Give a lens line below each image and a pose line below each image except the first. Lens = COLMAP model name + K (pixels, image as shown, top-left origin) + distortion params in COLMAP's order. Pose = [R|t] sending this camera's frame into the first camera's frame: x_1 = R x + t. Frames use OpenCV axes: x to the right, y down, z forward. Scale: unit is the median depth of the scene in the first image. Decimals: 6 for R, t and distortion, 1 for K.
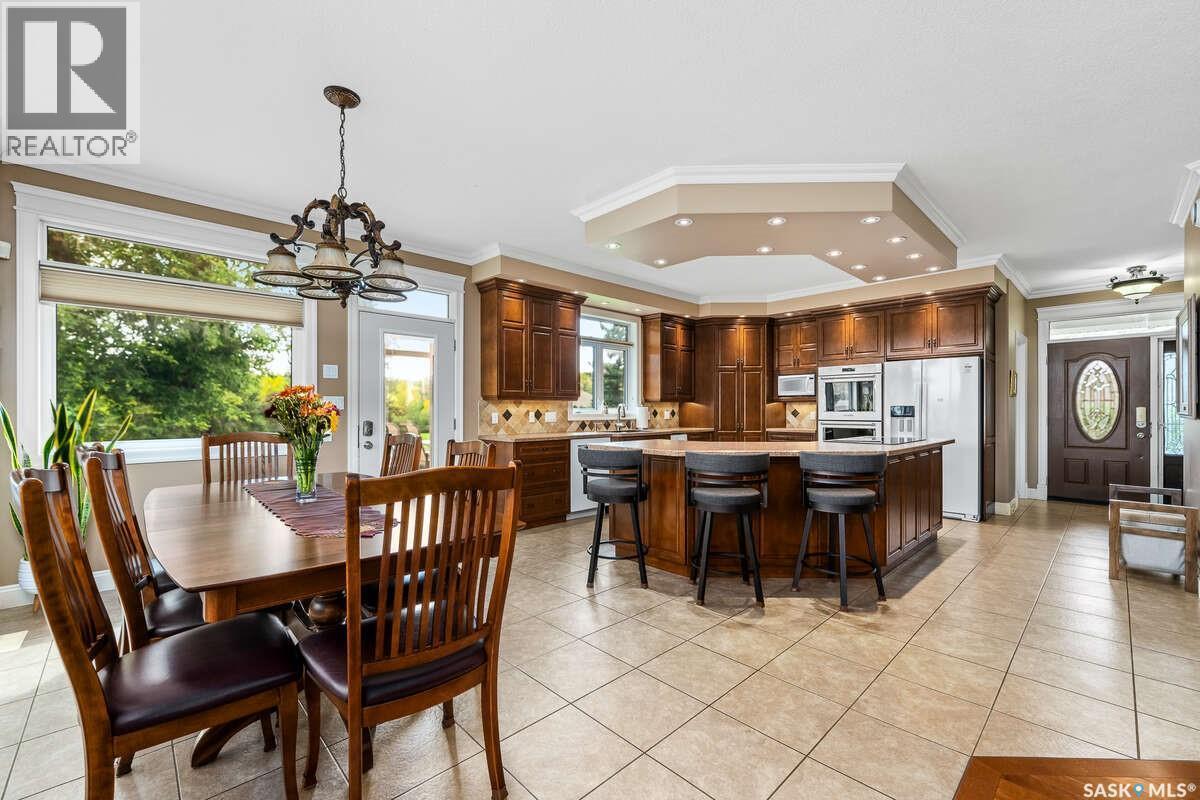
lens RADIAL K [[497.3, 0, 600.0], [0, 497.3, 400.0], [0, 0, 1]] dist [0.000669, 0.000082]
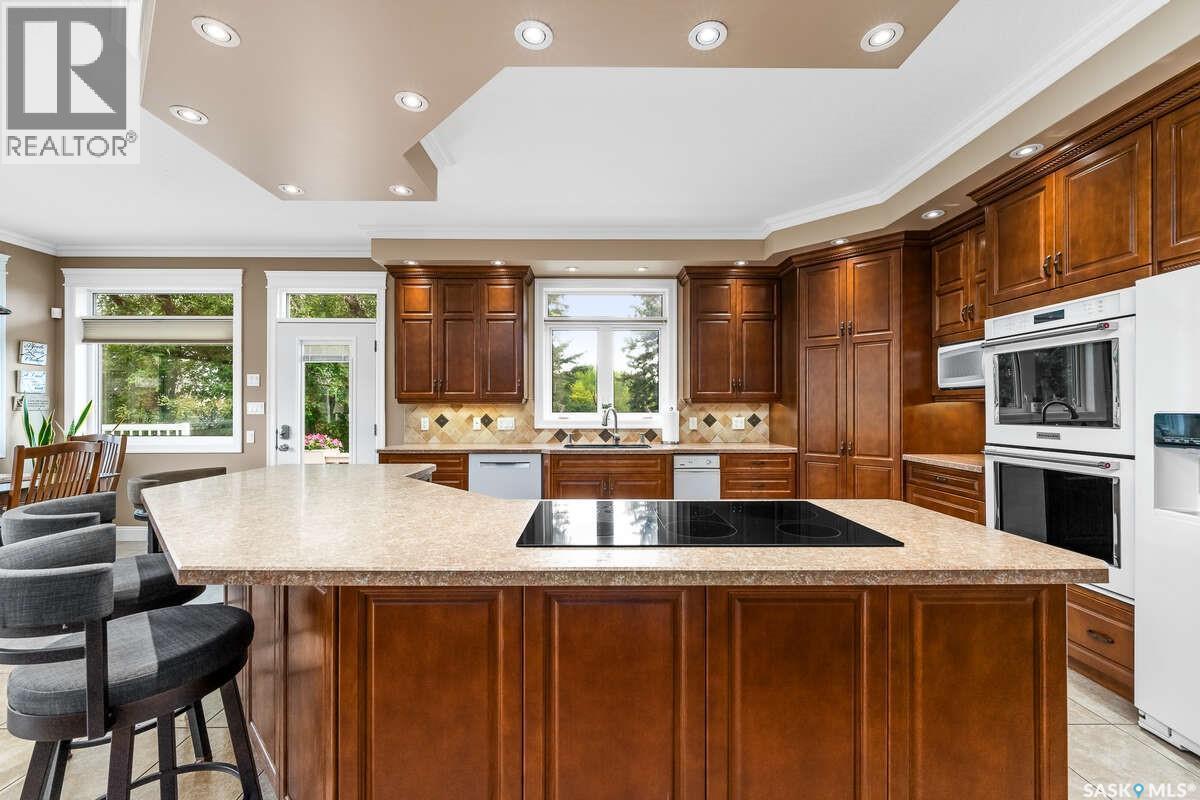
lens RADIAL K [[483.5, 0, 599.9], [0, 483.5, 405.6], [0, 0, 1]] dist [-0.000962, -0.000278]
pose [[0.725928, -0.004045, -0.687759, 0.553602], [0.012648, 0.999892, 0.007469, 0.000928], [0.687654, -0.014121, 0.725901, 0.536242]]
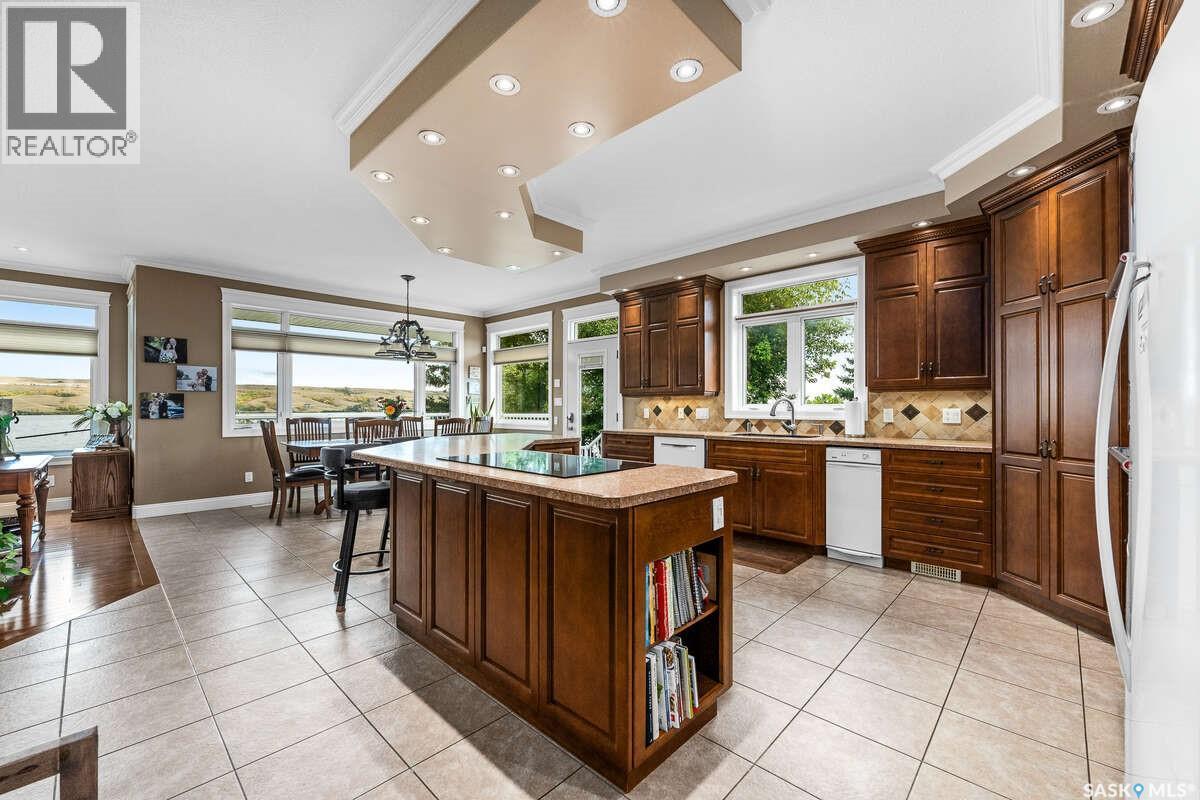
lens RADIAL K [[483.5, 0, 599.9], [0, 483.5, 405.6], [0, 0, 1]] dist [-0.000962, -0.000278]
pose [[0.040685, -0.001298, -0.999171, 0.799012], [0.019640, 0.999807, -0.000499, 0.016221], [0.998979, -0.019603, 0.040703, 0.774032]]
